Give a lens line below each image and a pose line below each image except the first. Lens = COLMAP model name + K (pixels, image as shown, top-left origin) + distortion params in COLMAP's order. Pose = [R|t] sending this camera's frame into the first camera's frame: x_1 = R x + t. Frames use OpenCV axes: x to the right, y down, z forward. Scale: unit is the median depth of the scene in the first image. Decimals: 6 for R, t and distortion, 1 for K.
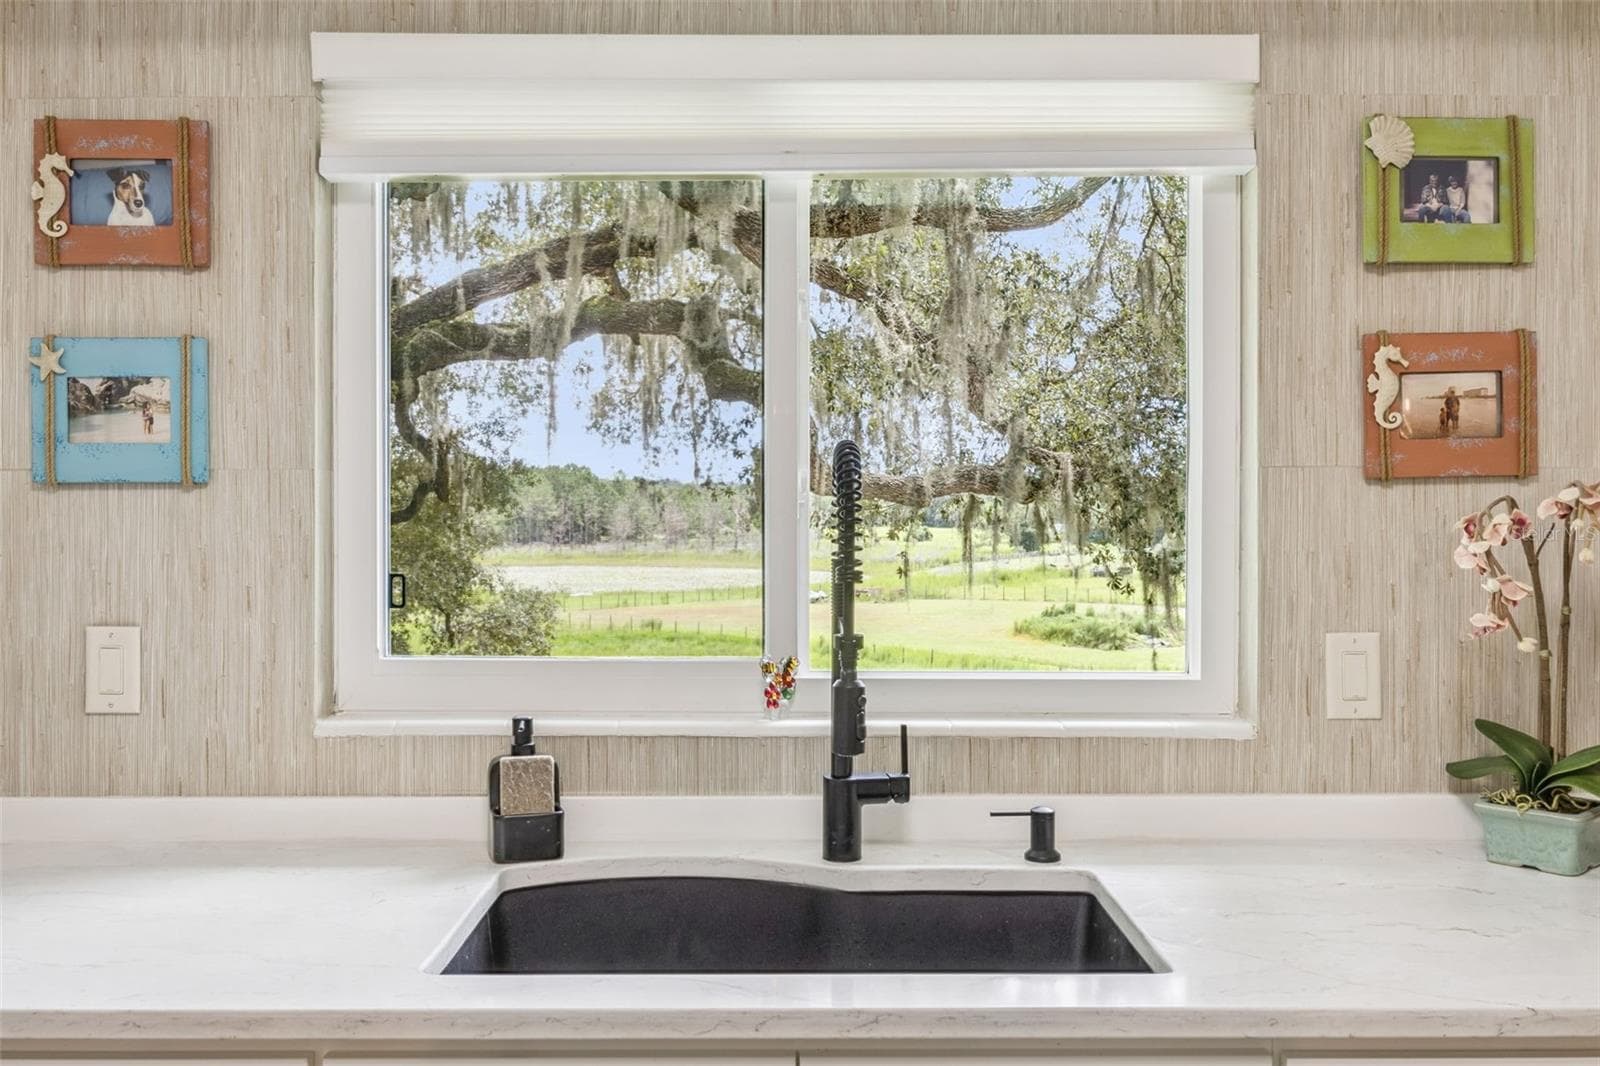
lens RADIAL K [[1382.1, 0, 801.4], [0, 1382.1, 514.0], [0, 0, 1]] dist [-0.003366, 0.007302]
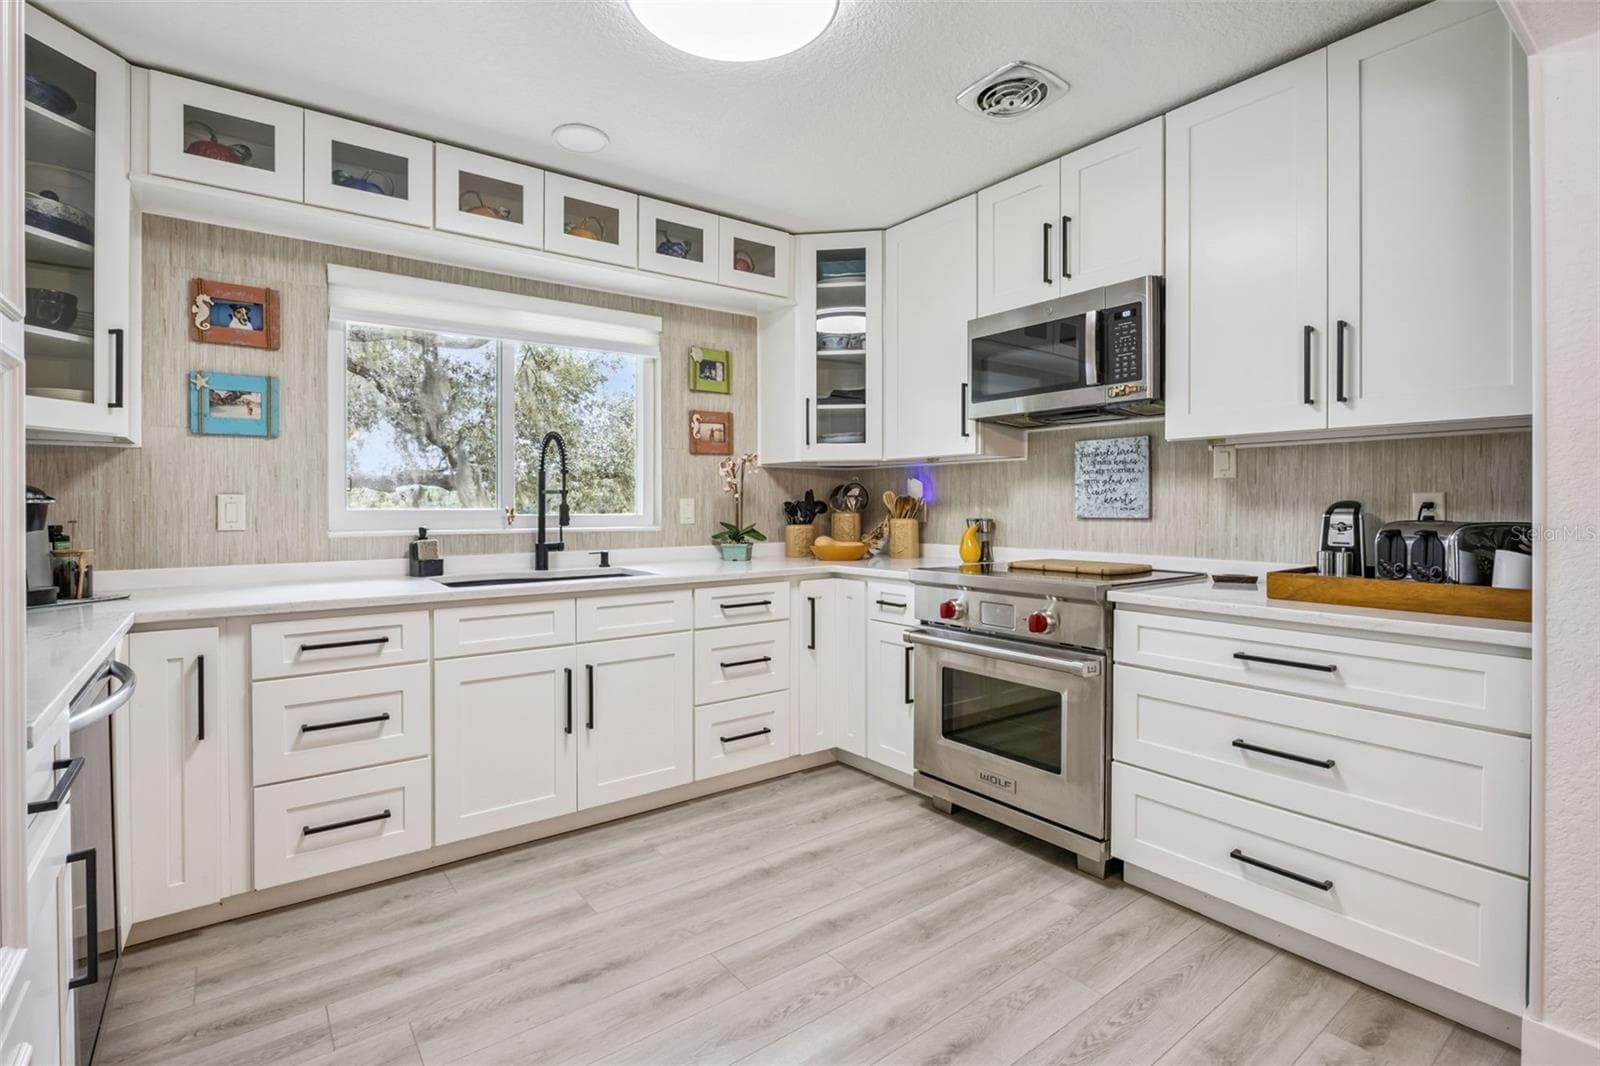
lens RADIAL K [[746.4, 0, 788.8], [0, 746.4, 511.2], [0, 0, 1]] dist [-0.016838, 0.000124]
pose [[0.804657, -0.006433, 0.593705, -0.482570], [0.004221, 0.999978, 0.005115, 0.108369], [-0.593724, -0.001610, 0.804667, -0.613291]]
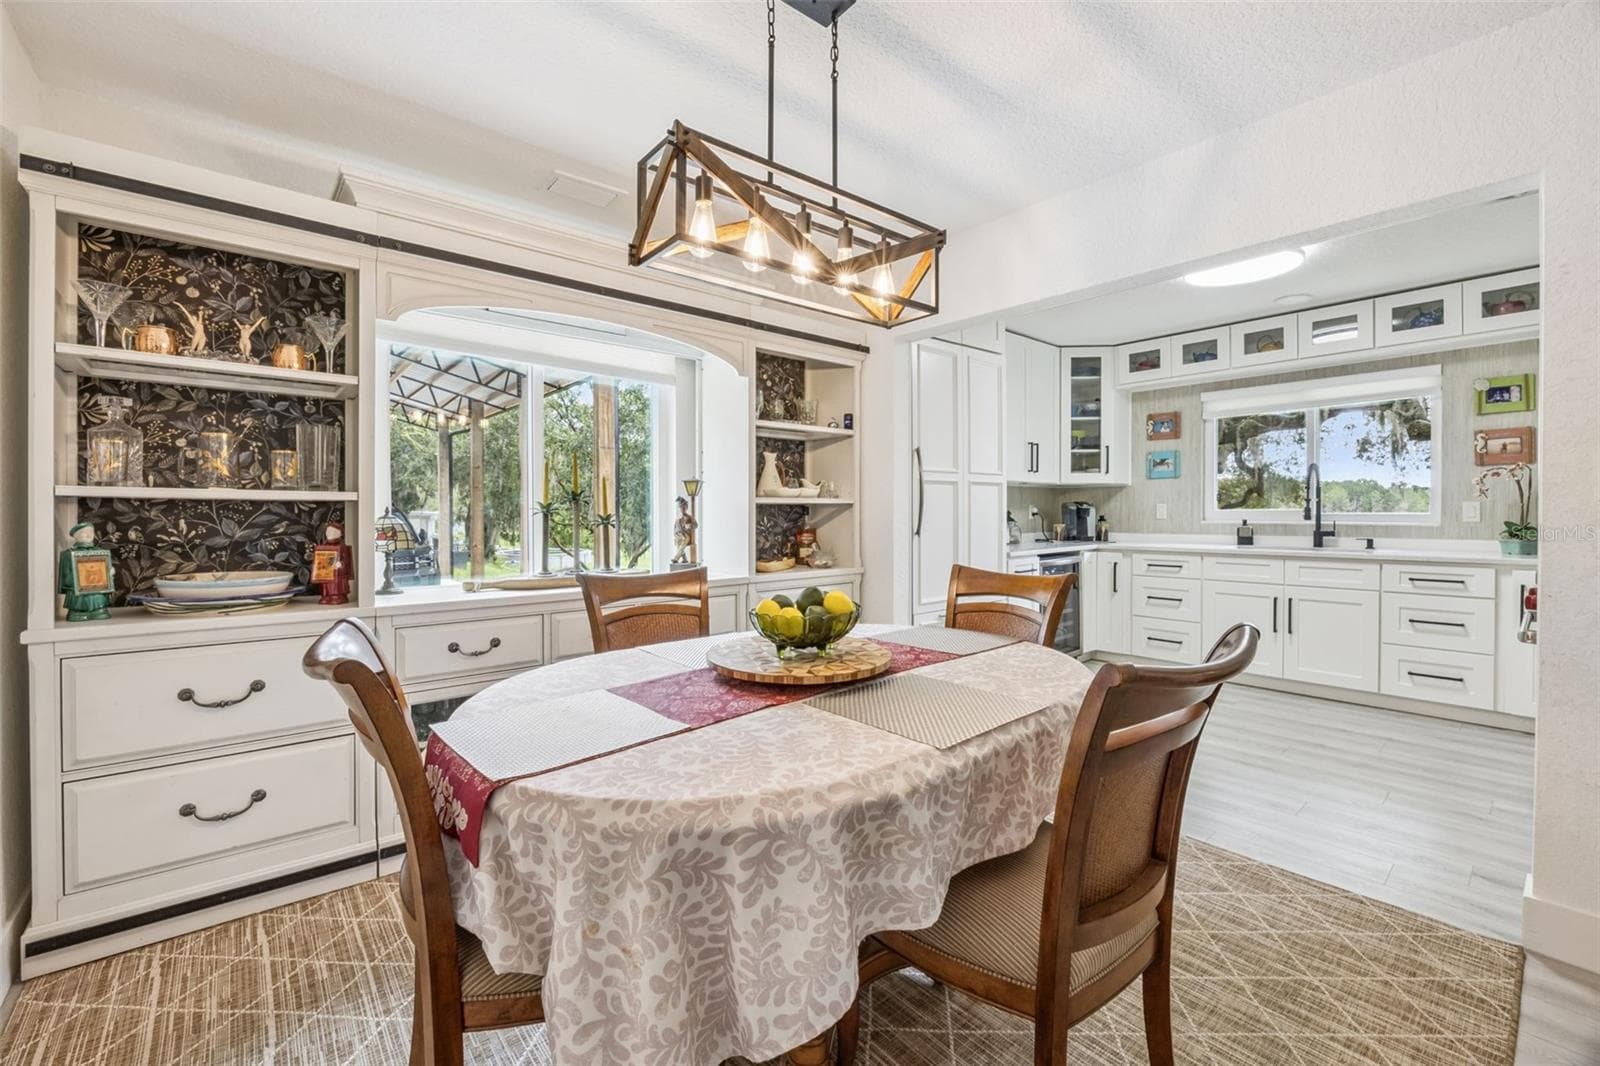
lens RADIAL K [[674.2, 0, 799.6], [0, 674.2, 515.7], [0, 0, 1]] dist [0.000381, 0.000095]
pose [[0.648784, 0.003797, -0.760963, 0.633965], [0.001234, 0.999981, 0.006041, 0.112960], [0.760972, -0.004858, 0.648767, -1.899339]]
